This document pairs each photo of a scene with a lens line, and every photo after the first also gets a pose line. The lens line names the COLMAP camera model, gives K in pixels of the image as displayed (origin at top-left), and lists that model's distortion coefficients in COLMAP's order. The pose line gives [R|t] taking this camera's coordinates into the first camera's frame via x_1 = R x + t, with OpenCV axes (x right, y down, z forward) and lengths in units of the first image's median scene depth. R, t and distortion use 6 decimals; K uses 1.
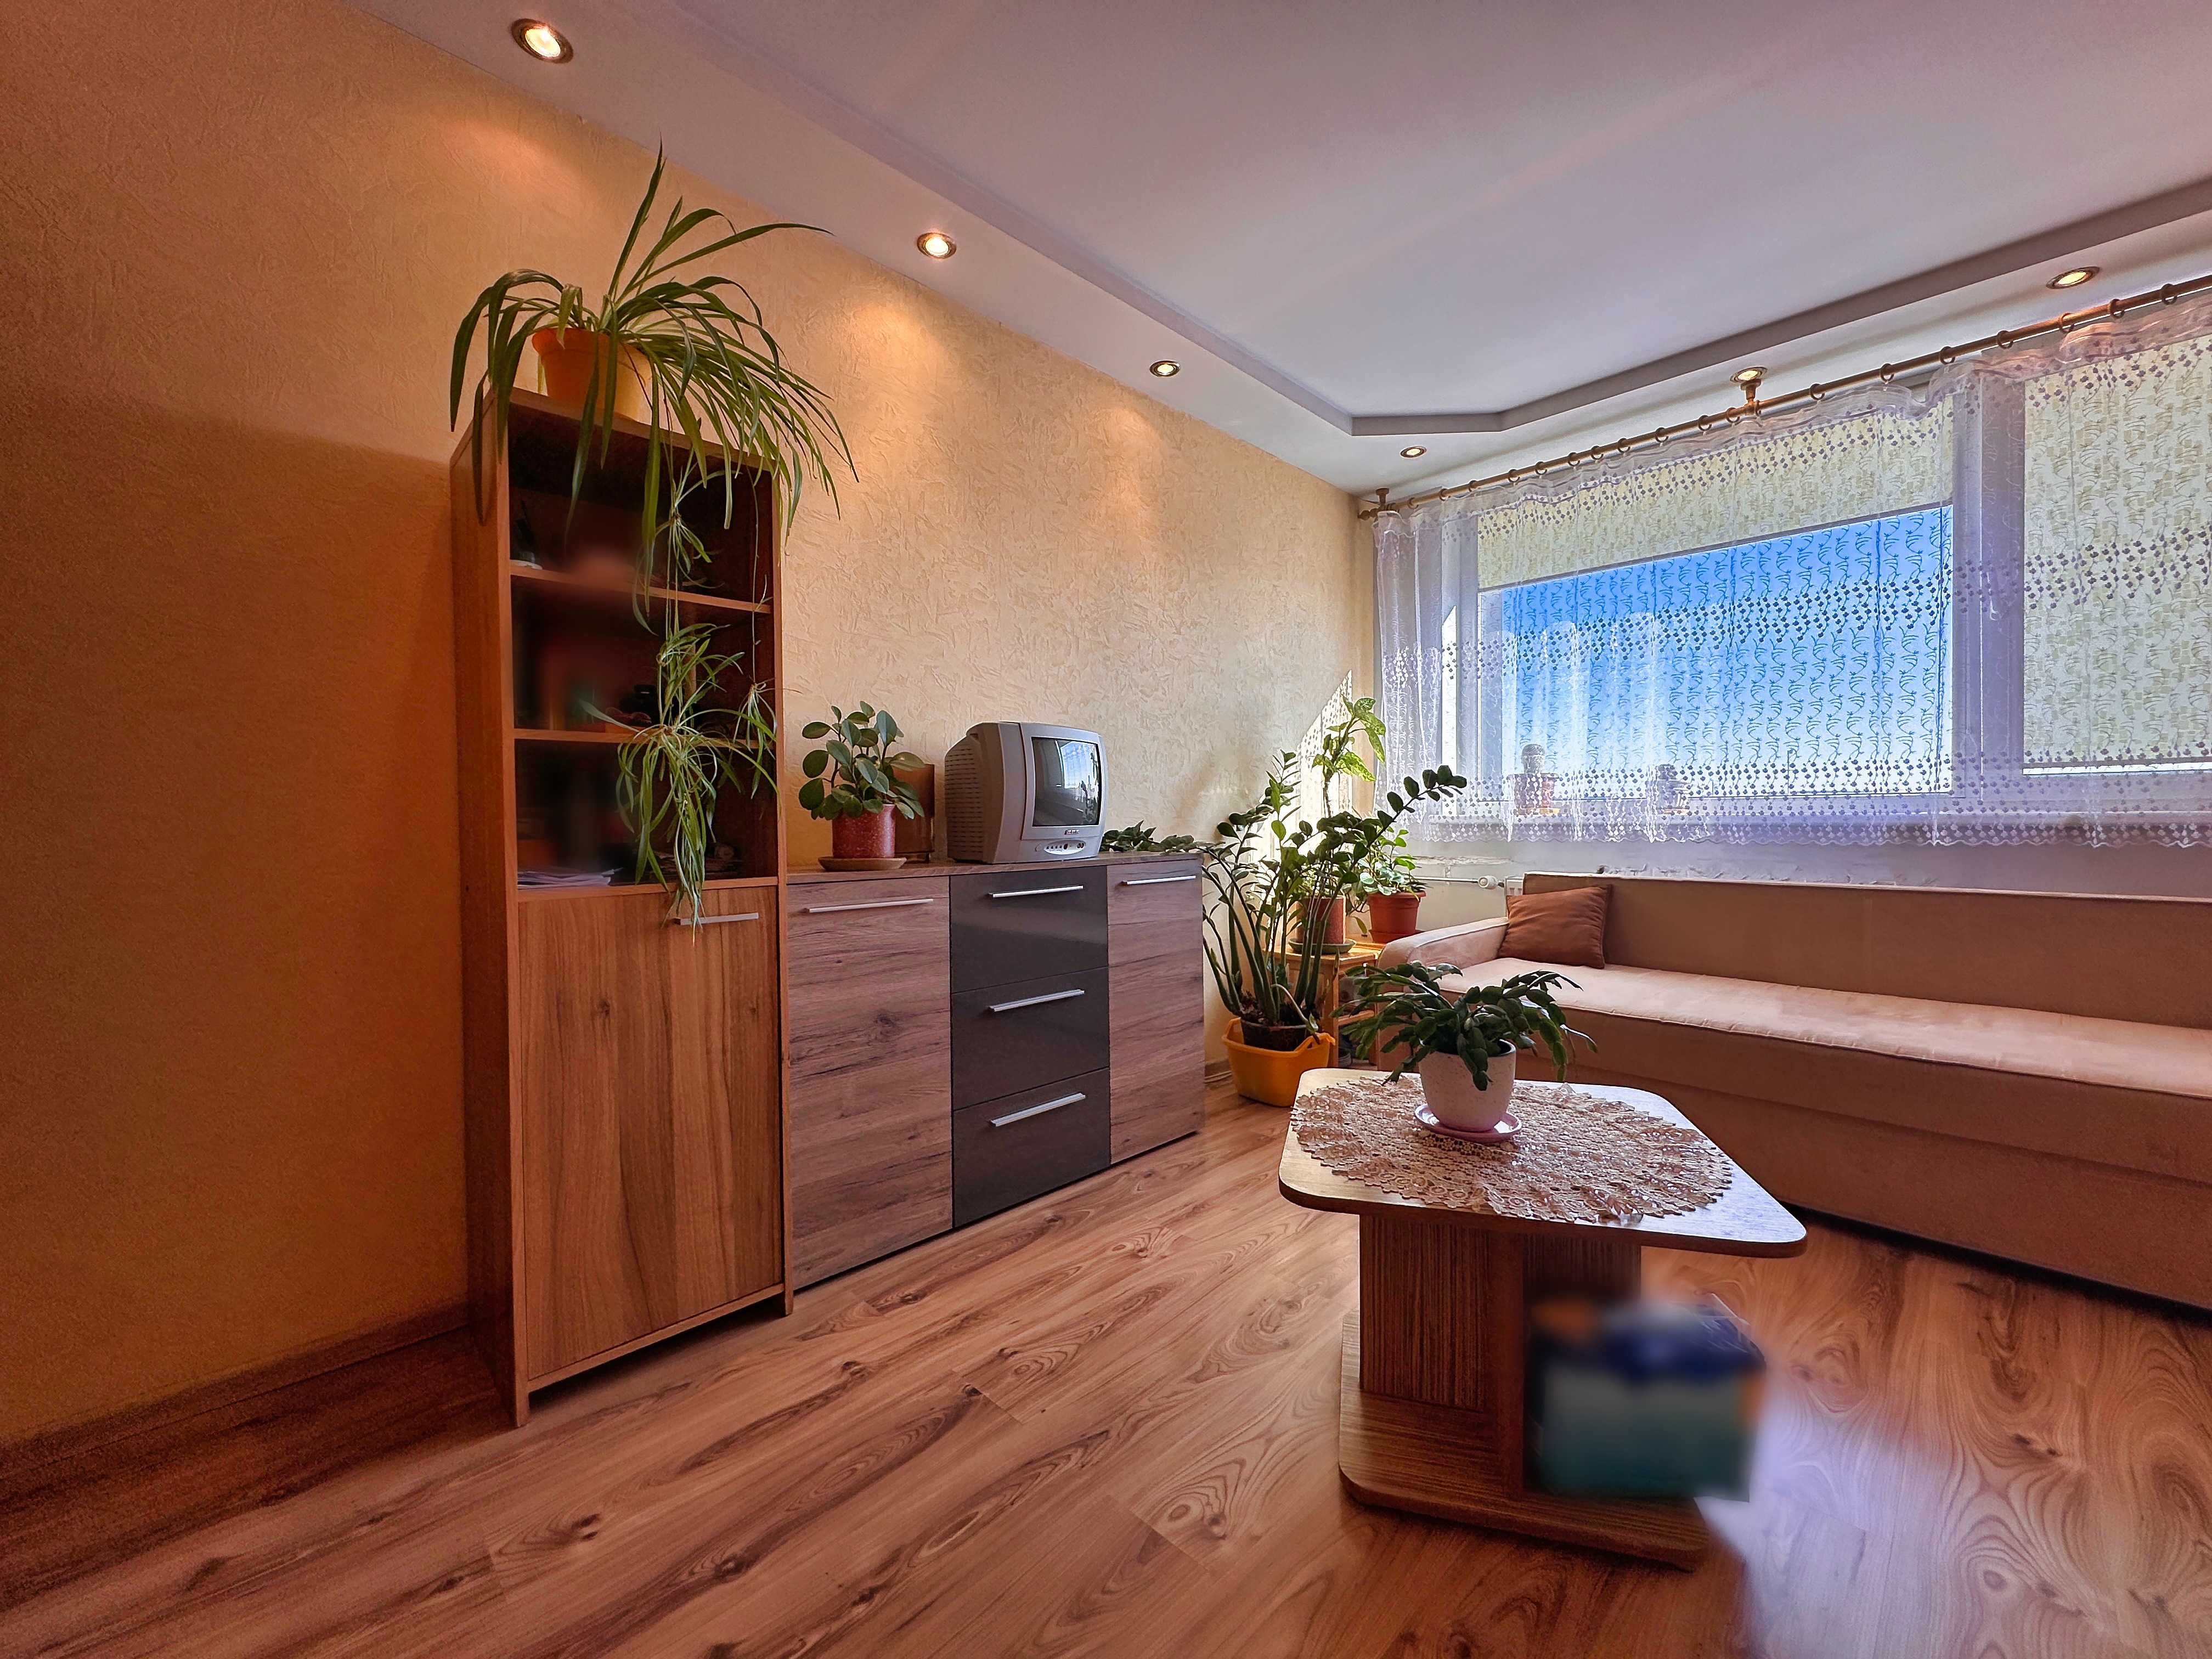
lens RADIAL K [[883.4, 0, 1101.4], [0, 883.4, 834.8], [0, 0, 1]] dist [-0.005121, 0.000915]
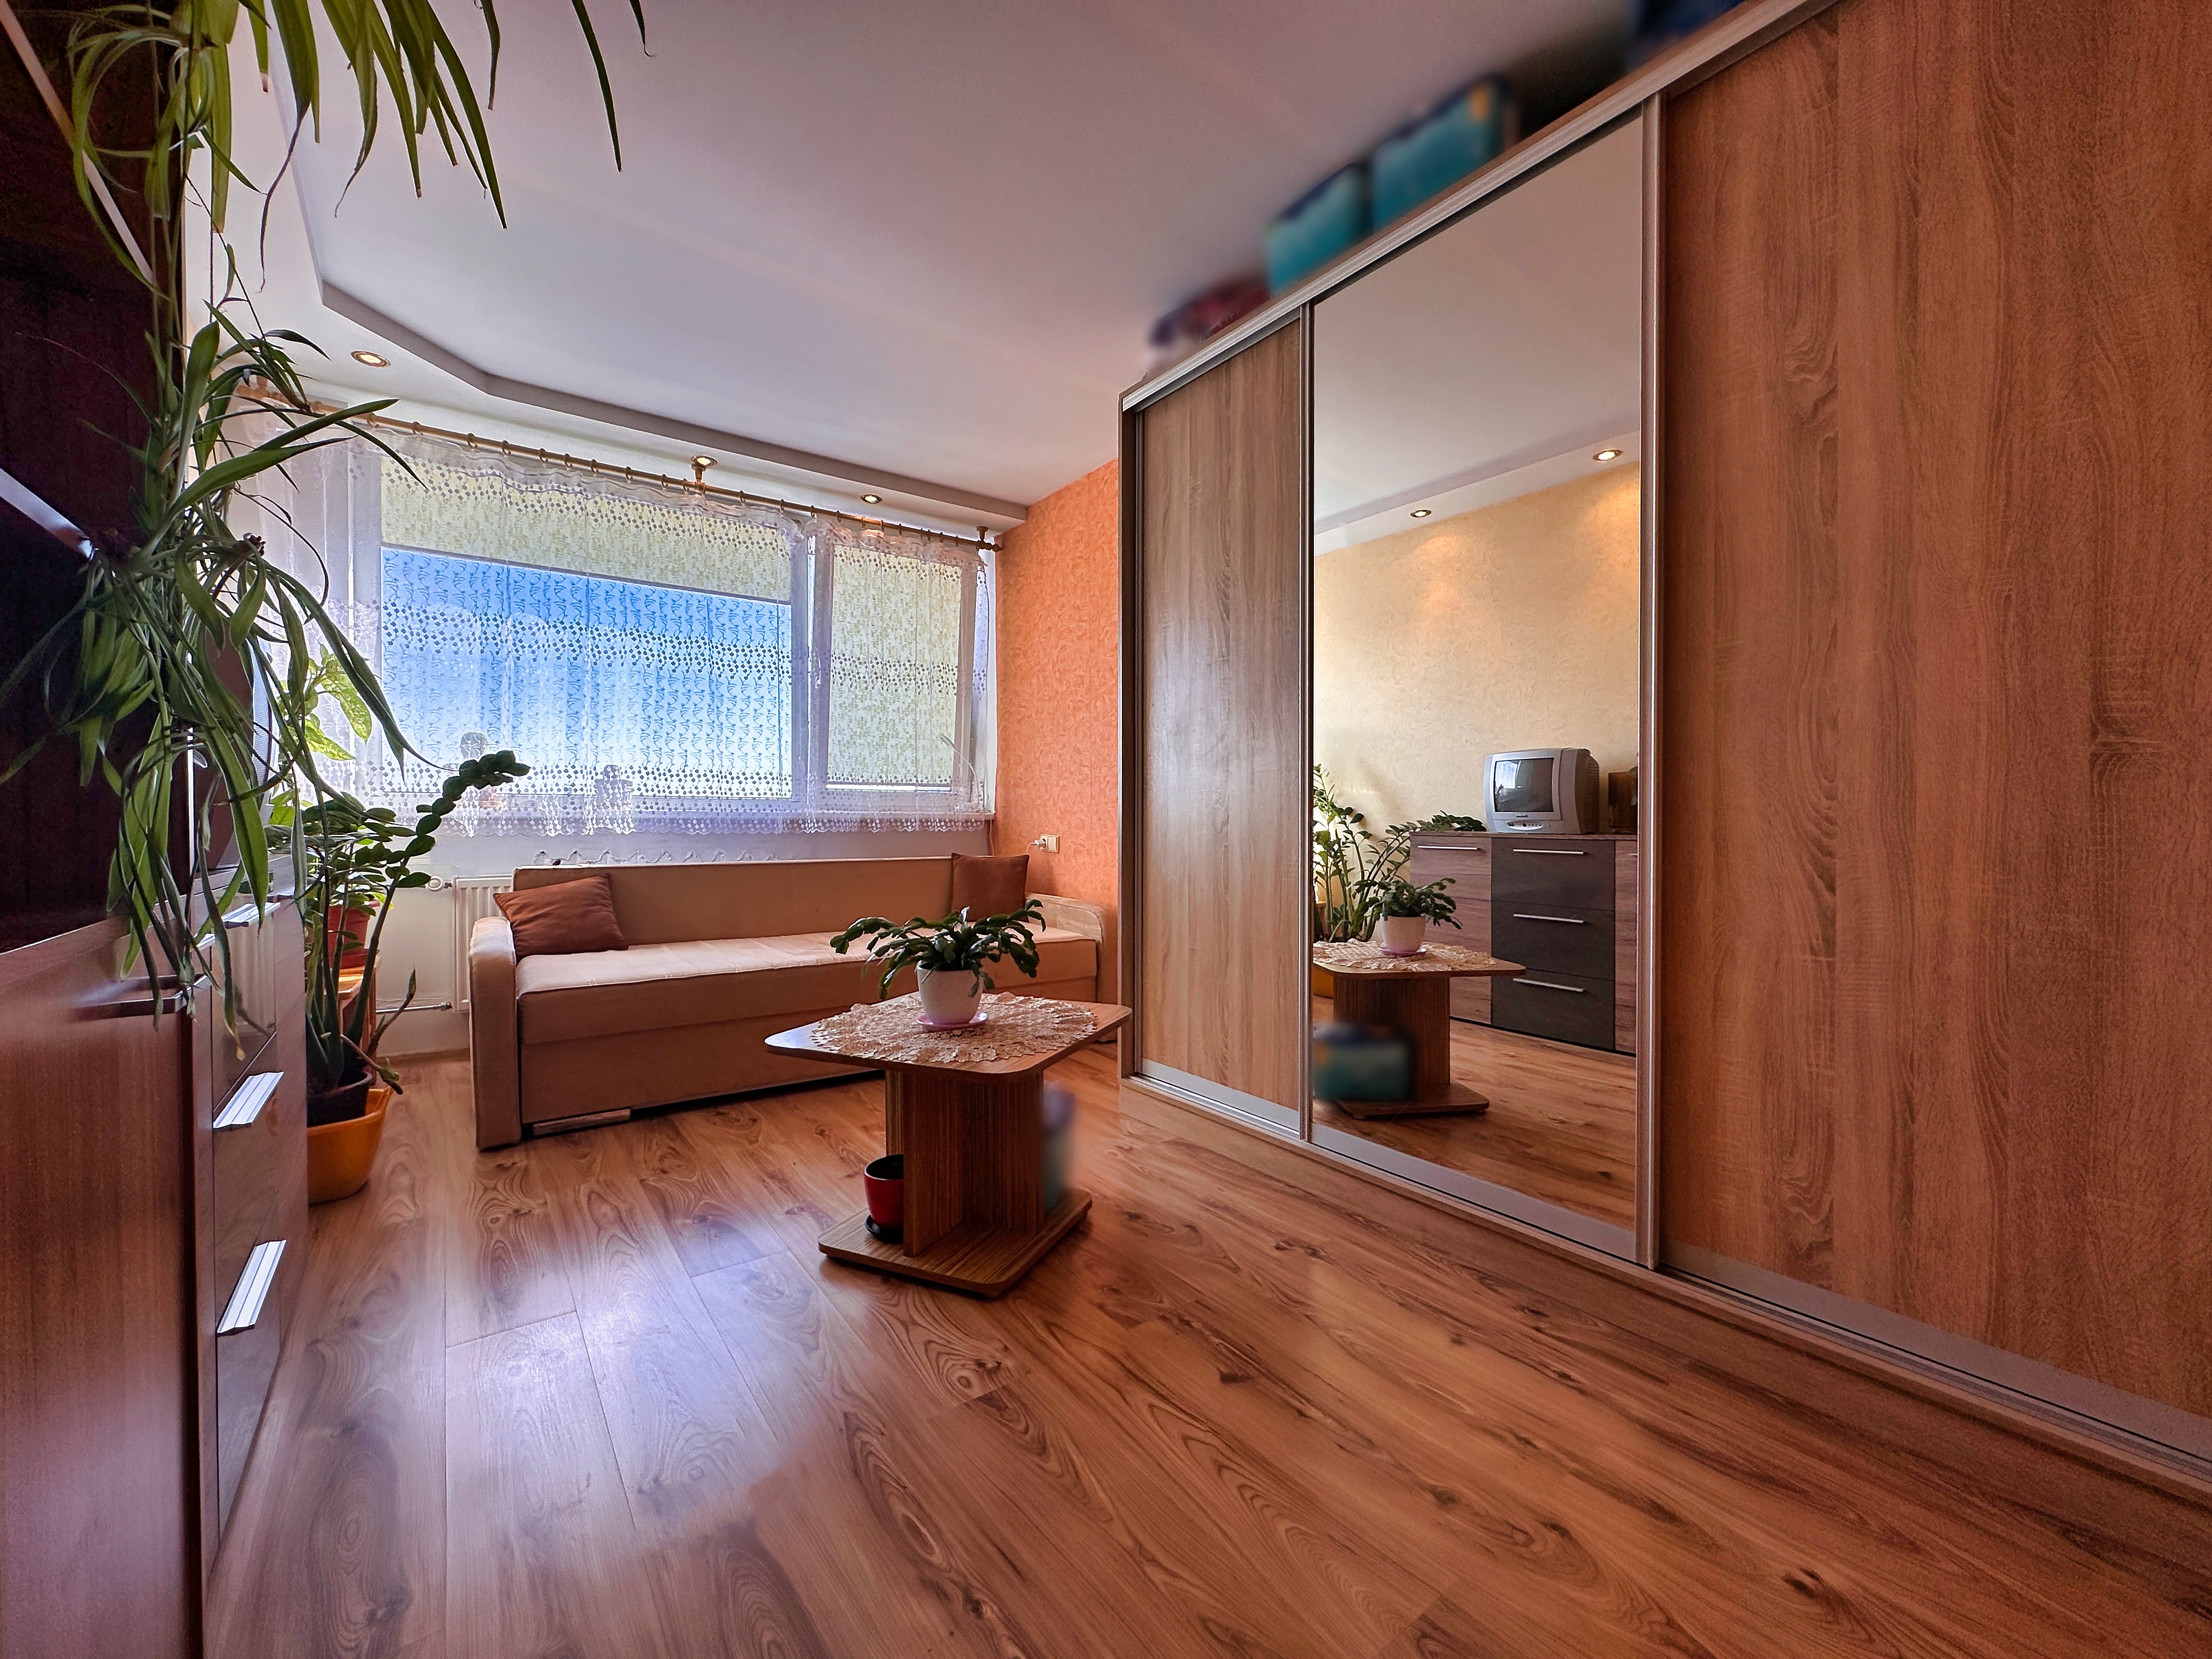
lens RADIAL K [[883.4, 0, 1112.5], [0, 883.4, 834.4], [0, 0, 1]] dist [-0.005121, 0.000915]
pose [[0.119618, -0.009680, 0.992773, -0.470356], [0.016882, 0.999828, 0.007715, 0.012199], [-0.992676, 0.015837, 0.119761, 0.289045]]
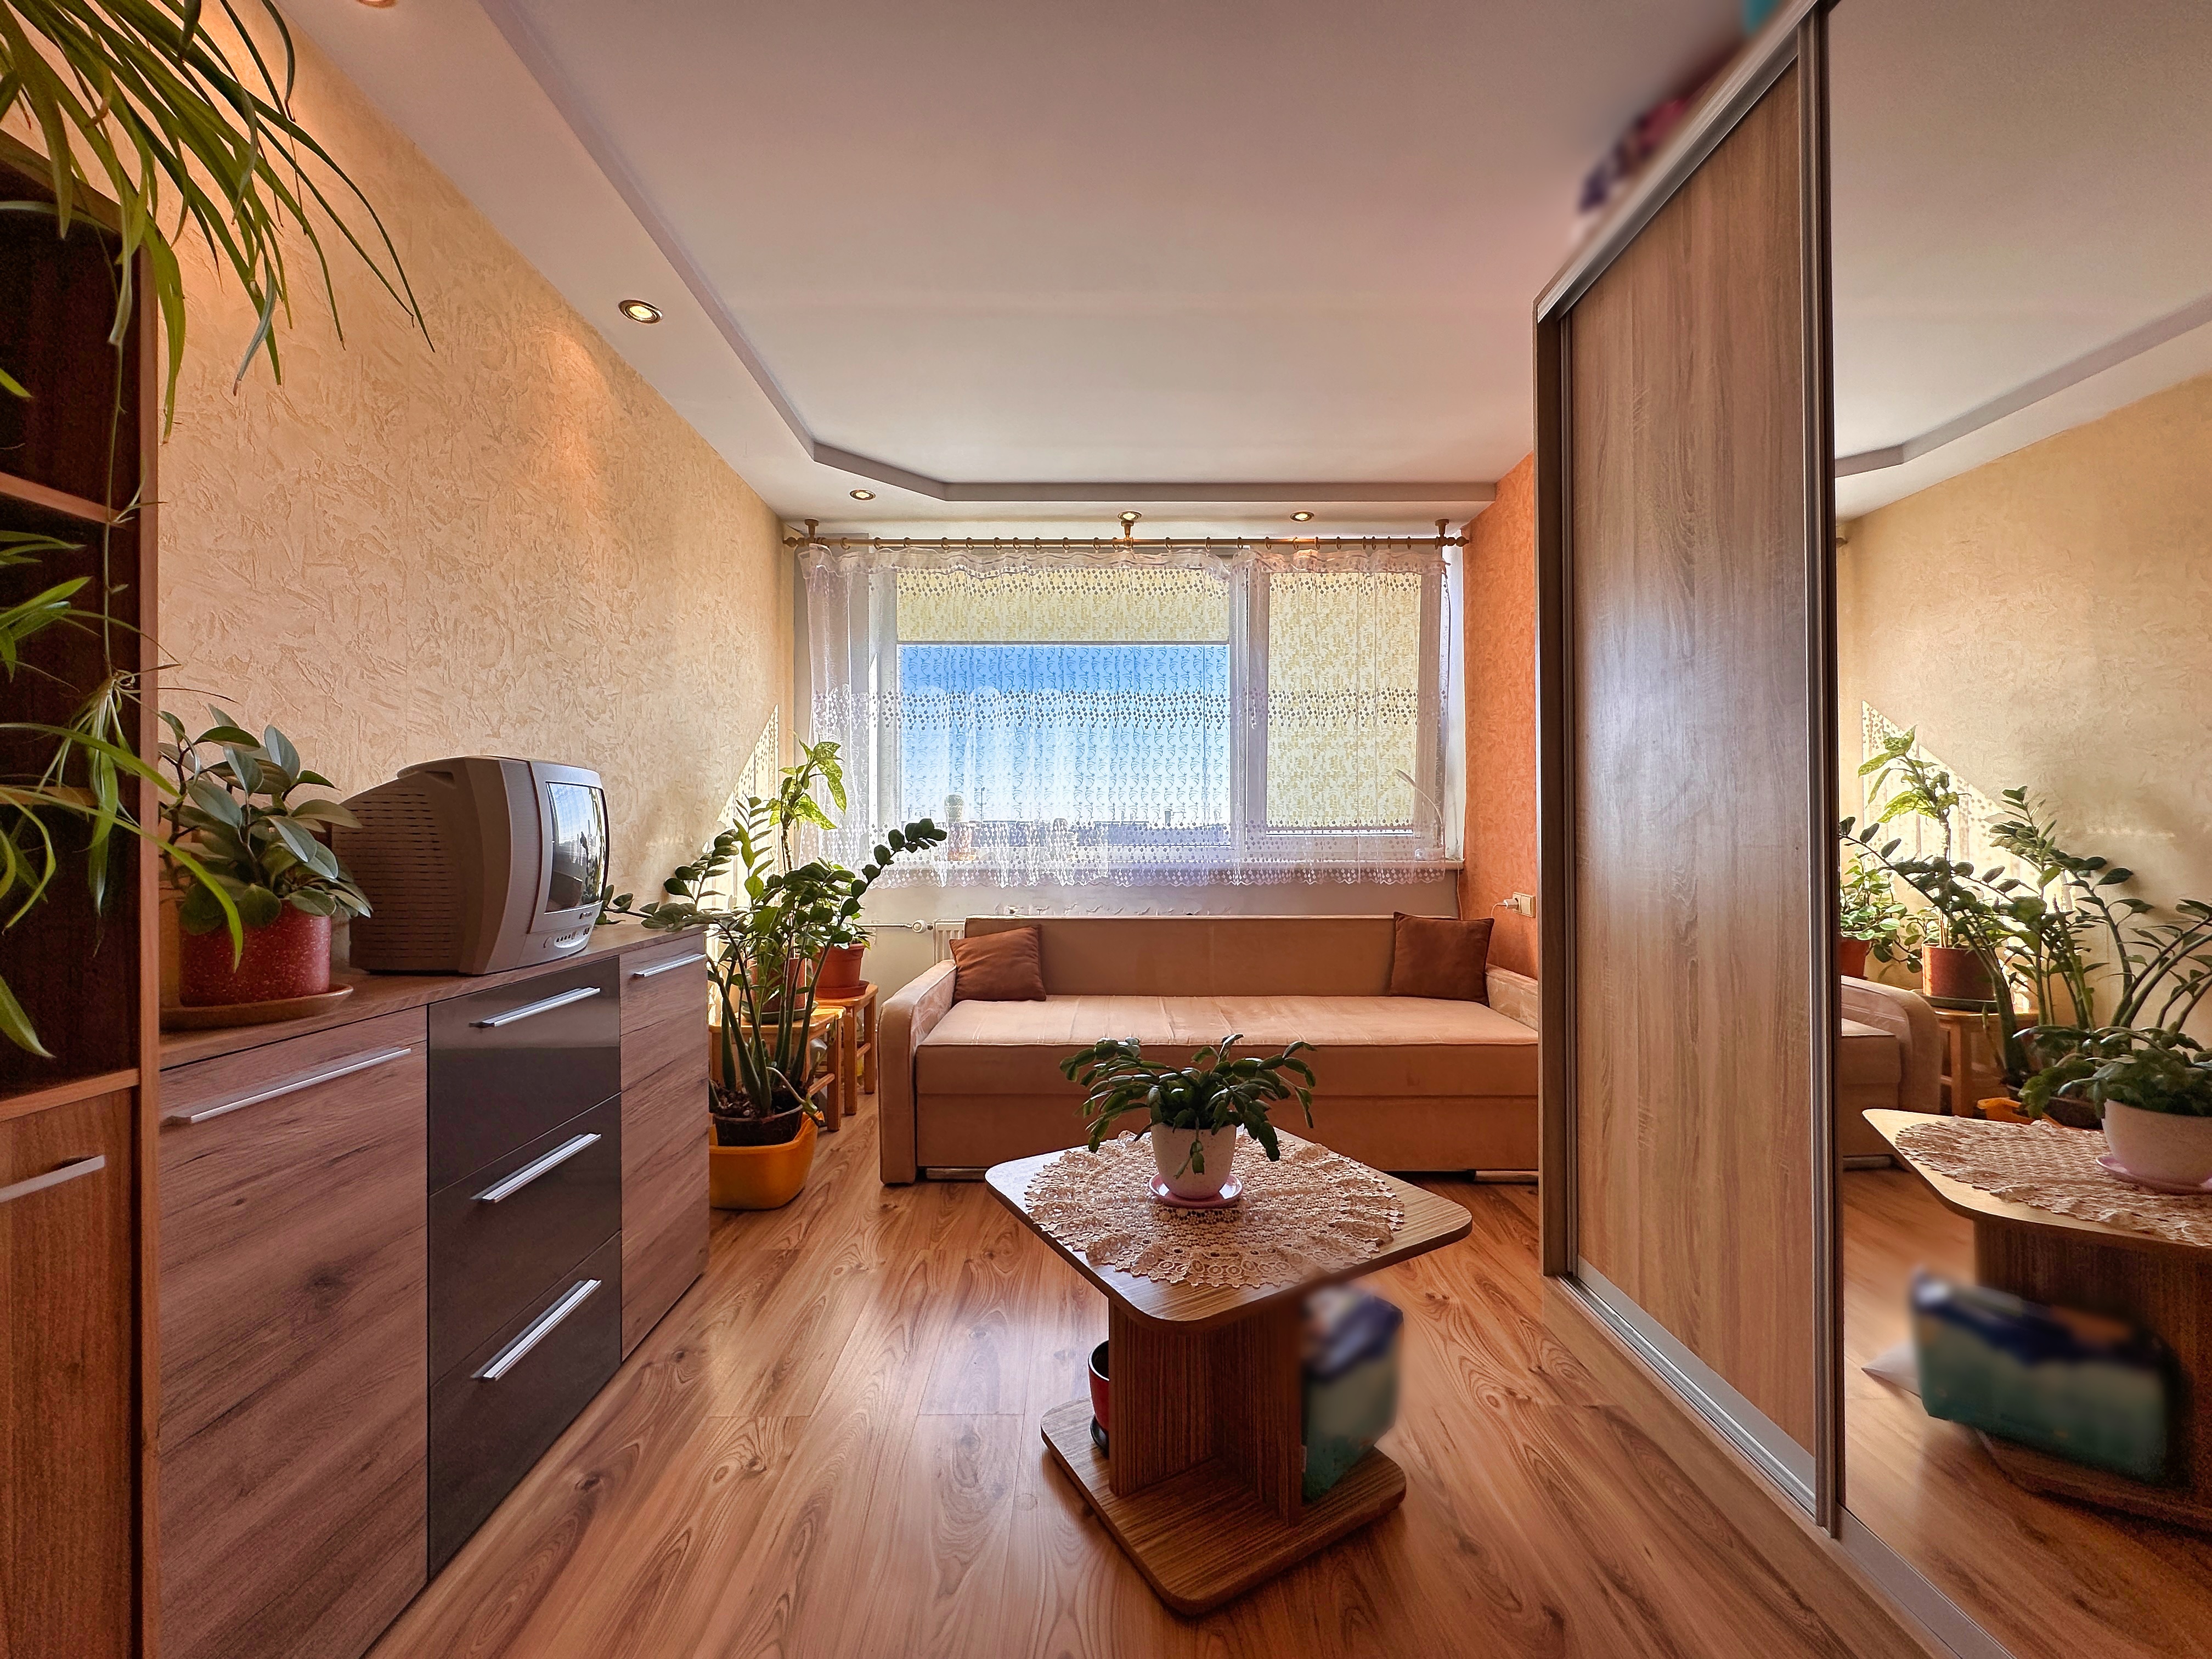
lens RADIAL K [[883.4, 0, 1106.6], [0, 883.4, 832.3], [0, 0, 1]] dist [-0.005121, 0.000915]
pose [[0.684889, 0.007950, 0.728604, -0.219648], [0.011613, 0.999694, -0.021823, -0.041087], [-0.728555, 0.023408, 0.684587, 0.170531]]
